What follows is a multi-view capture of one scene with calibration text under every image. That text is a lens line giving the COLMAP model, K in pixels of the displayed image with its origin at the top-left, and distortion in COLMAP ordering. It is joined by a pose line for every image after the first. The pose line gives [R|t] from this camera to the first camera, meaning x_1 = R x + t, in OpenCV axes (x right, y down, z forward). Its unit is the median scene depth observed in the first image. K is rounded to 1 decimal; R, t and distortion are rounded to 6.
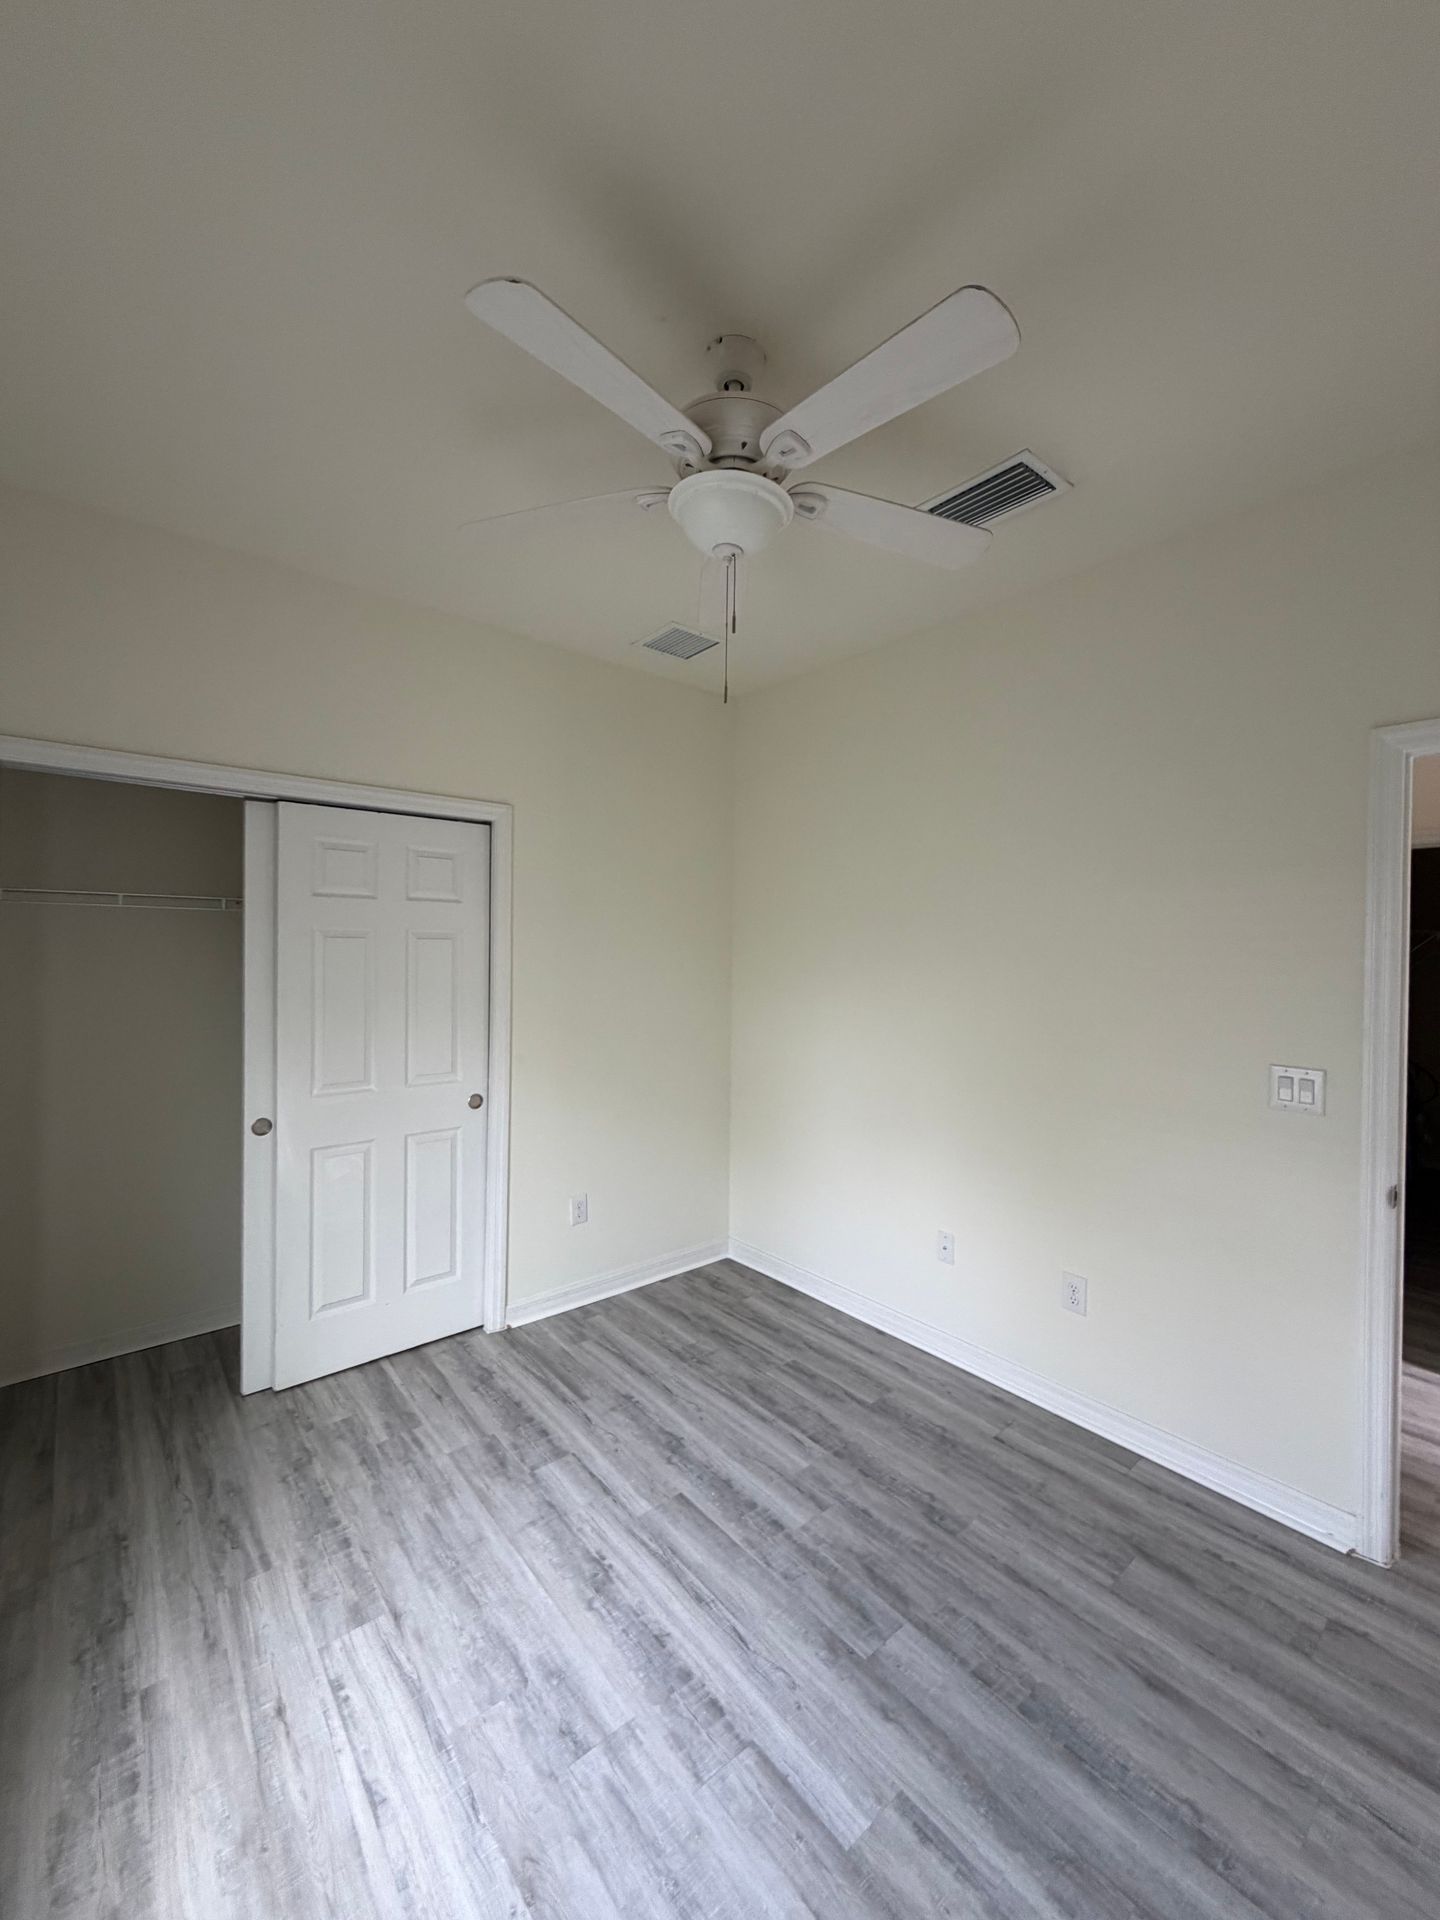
lens RADIAL K [[773.0, 0, 719.4], [0, 773.0, 959.5], [0, 0, 1]] dist [-0.001127, 0.001417]
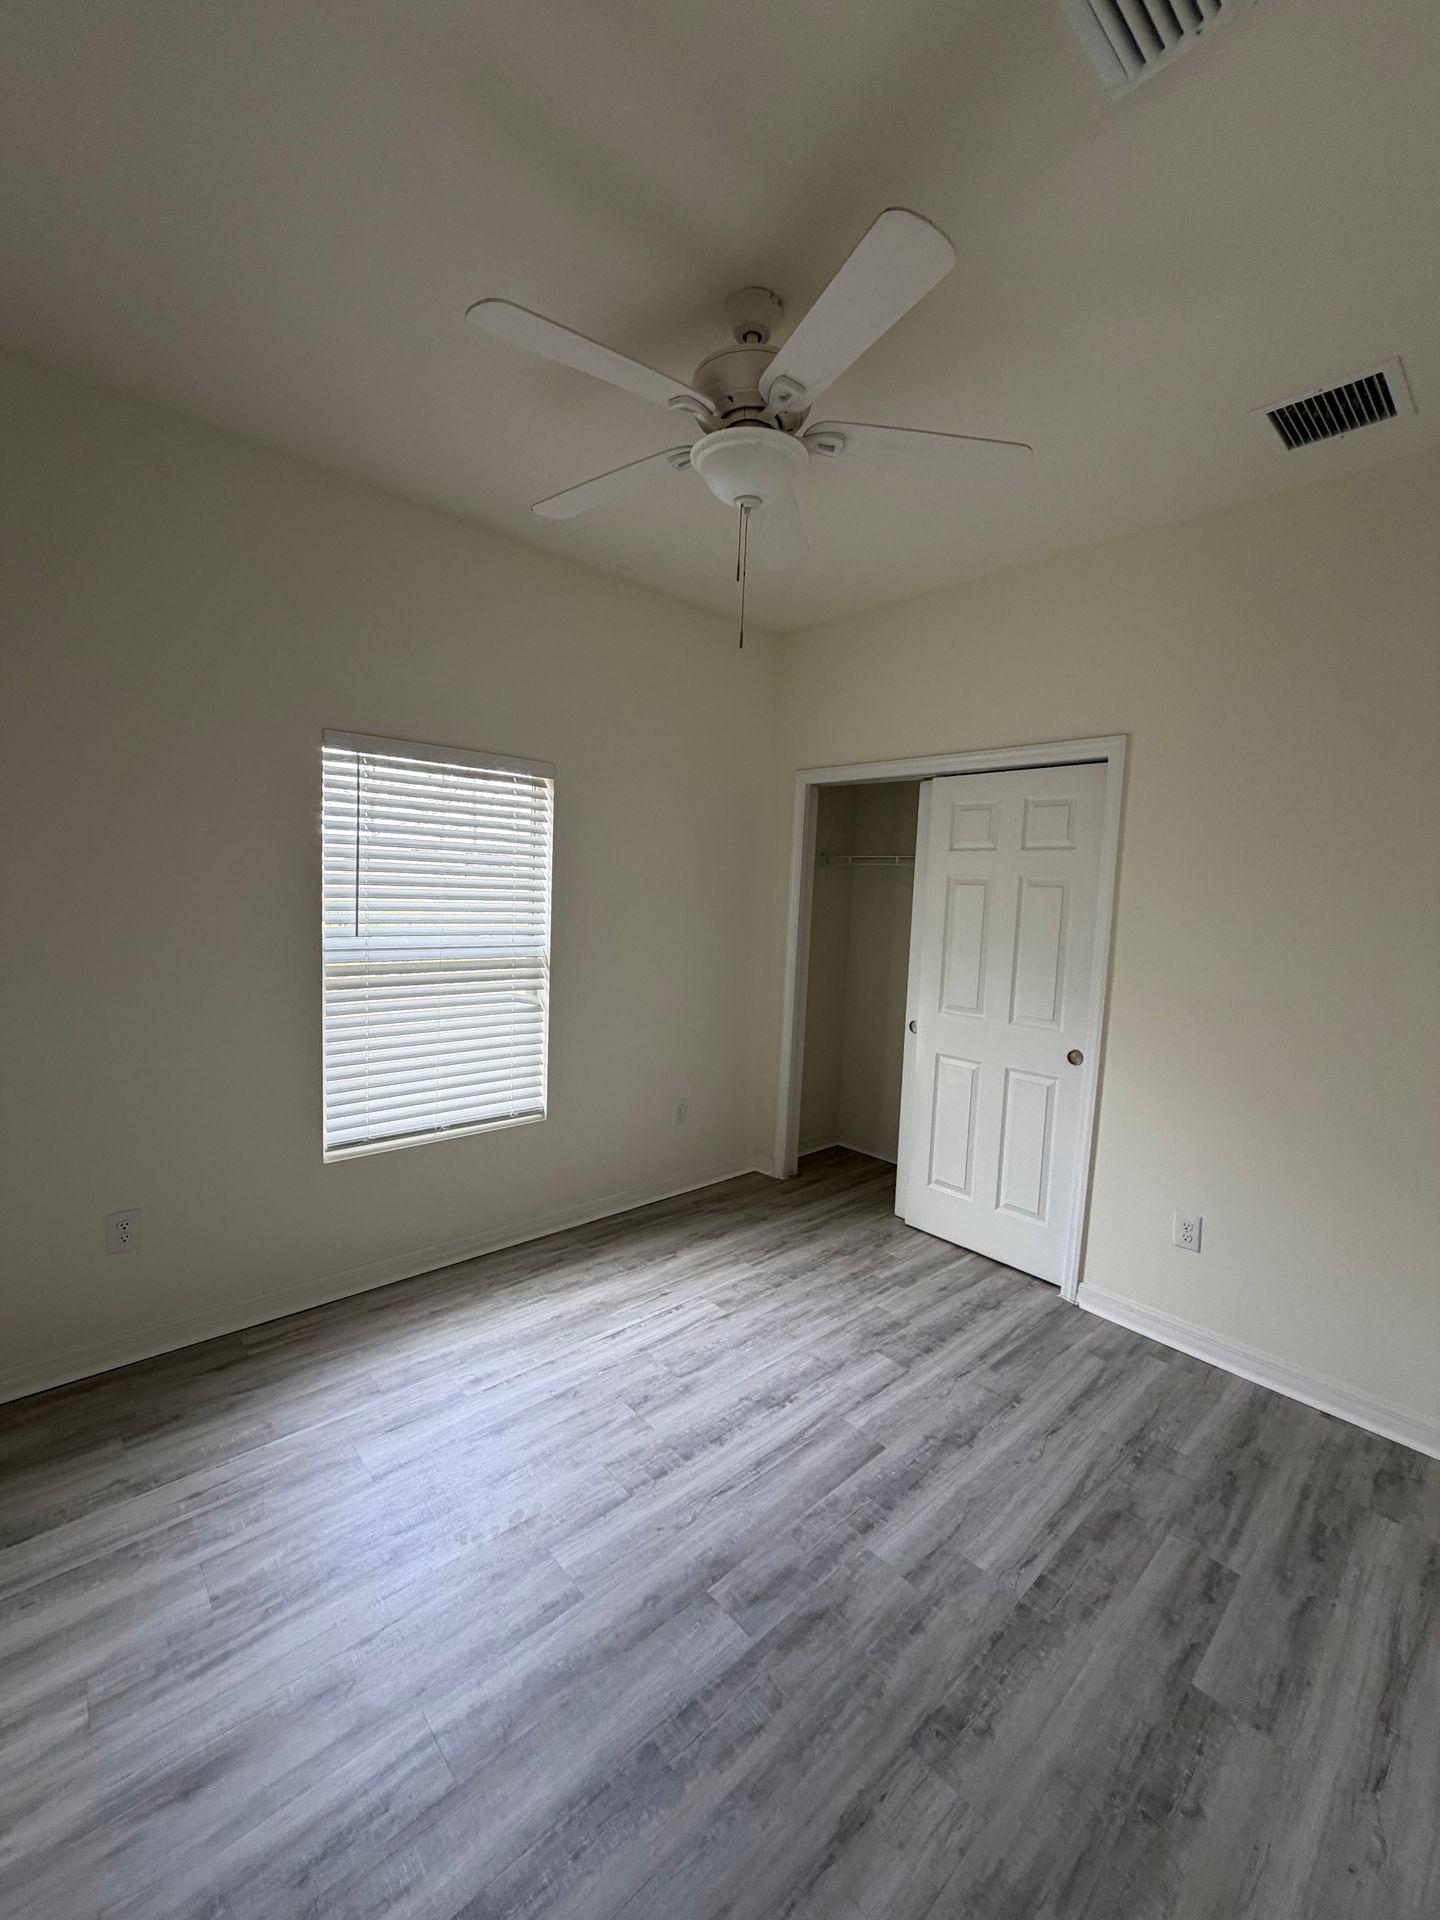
lens RADIAL K [[773.0, 0, 719.0], [0, 773.0, 954.8], [0, 0, 1]] dist [-0.001127, 0.001417]
pose [[0.036904, 0.078183, -0.996256, 0.915019], [-0.055014, 0.995582, 0.076093, 0.012926], [0.997803, 0.052000, 0.041042, 0.765689]]
